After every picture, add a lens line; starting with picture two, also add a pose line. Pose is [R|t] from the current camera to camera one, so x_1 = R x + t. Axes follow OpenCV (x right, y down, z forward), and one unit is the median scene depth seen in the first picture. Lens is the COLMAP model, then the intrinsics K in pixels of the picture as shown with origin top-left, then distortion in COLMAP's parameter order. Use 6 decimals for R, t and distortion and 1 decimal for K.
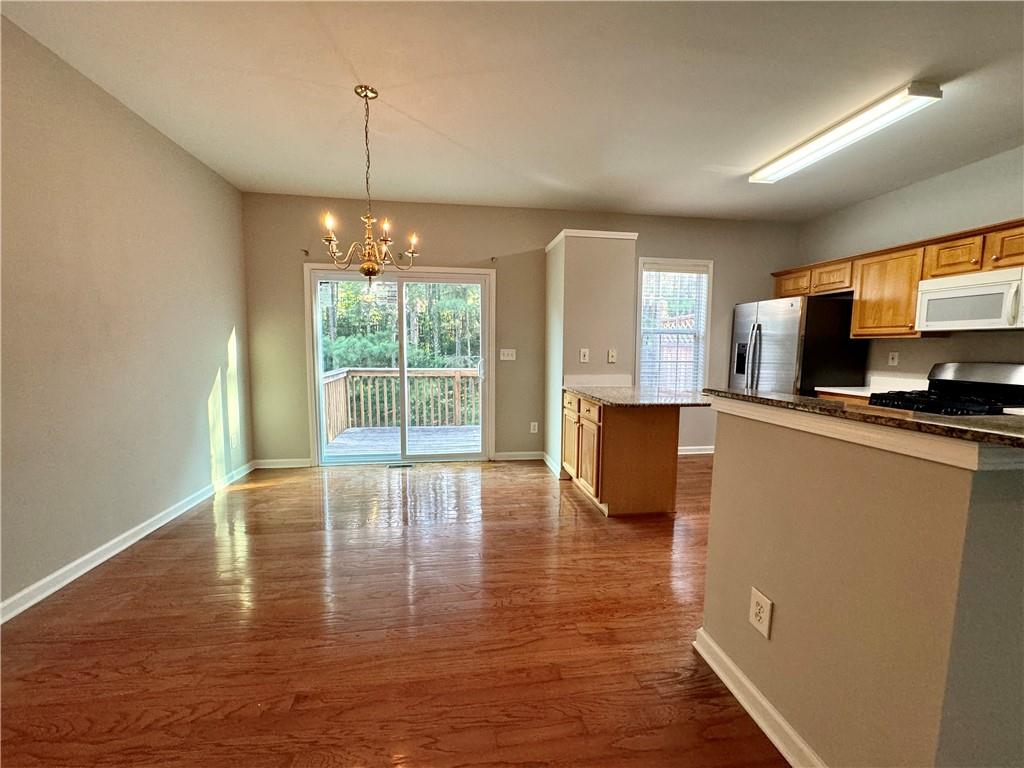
lens RADIAL K [[410.7, 0, 511.1], [0, 410.7, 384.0], [0, 0, 1]] dist [-0.001246, -0.000213]
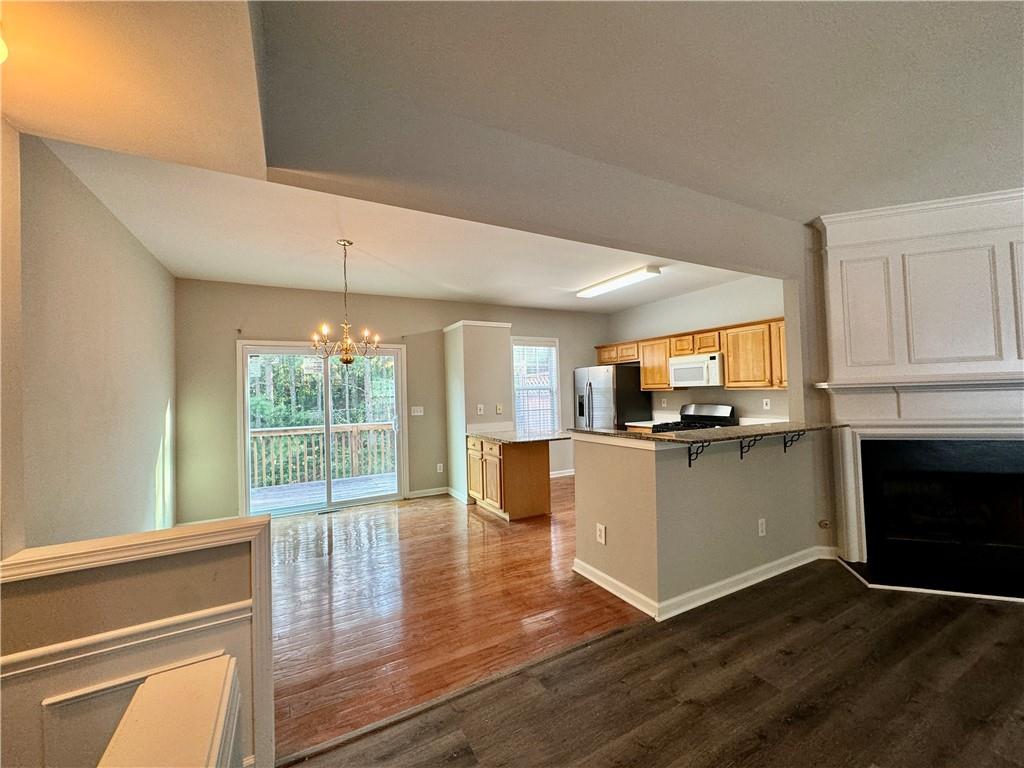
lens RADIAL K [[410.7, 0, 511.1], [0, 410.7, 384.0], [0, 0, 1]] dist [-0.001246, -0.000213]
pose [[0.940335, -0.025888, 0.339263, -0.186461], [0.064412, 0.992616, -0.102789, -0.006513], [-0.334096, 0.118509, 0.935059, -0.323987]]
